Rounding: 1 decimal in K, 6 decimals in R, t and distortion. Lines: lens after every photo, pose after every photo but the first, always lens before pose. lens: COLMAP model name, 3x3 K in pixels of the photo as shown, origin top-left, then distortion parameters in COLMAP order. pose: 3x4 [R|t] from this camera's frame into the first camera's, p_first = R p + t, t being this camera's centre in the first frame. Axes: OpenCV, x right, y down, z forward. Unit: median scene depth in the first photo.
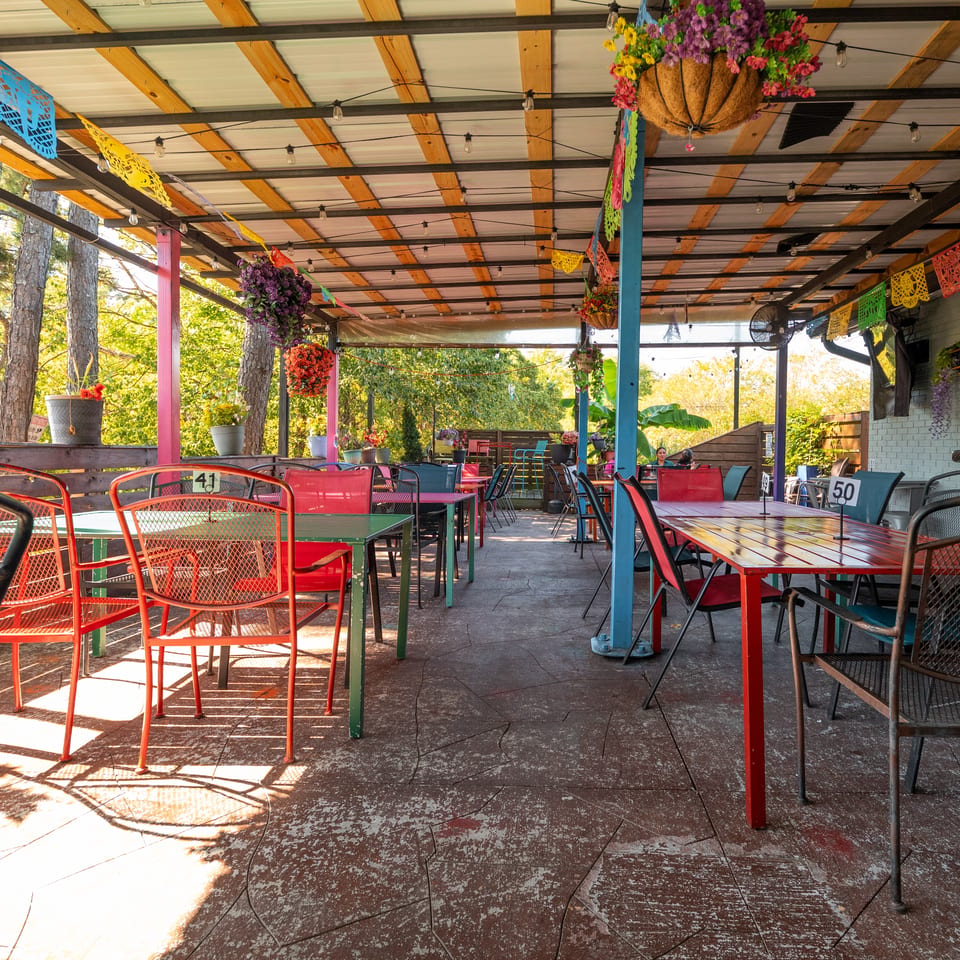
lens RADIAL K [[549.8, 0, 479.9], [0, 549.8, 472.7], [0, 0, 1]] dist [-0.005146, 0.000119]
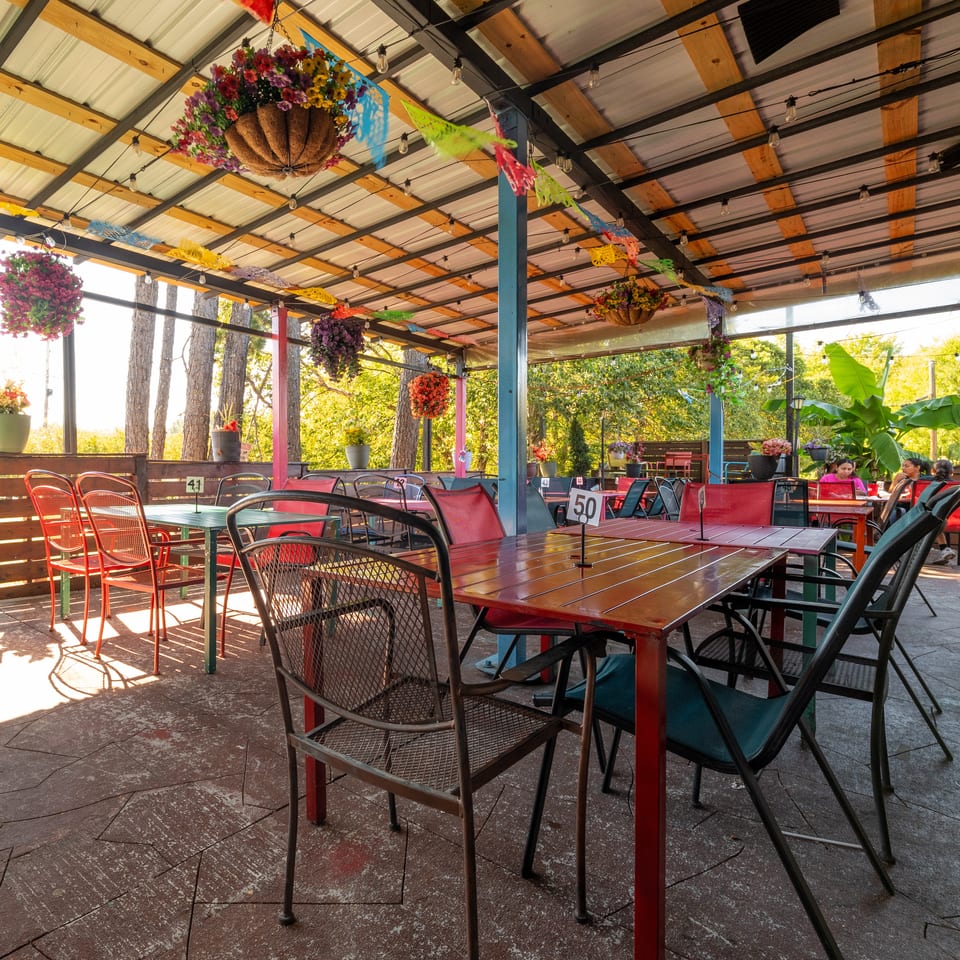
lens RADIAL K [[557.1, 0, 480.0], [0, 557.1, 480.0], [0, 0, 1]] dist [-0.010122, -0.000890]
pose [[0.813885, 0.007682, -0.580976, 1.015811], [-0.016555, 0.999813, -0.009973, 0.004302], [0.580791, 0.017735, 0.813860, 0.233743]]
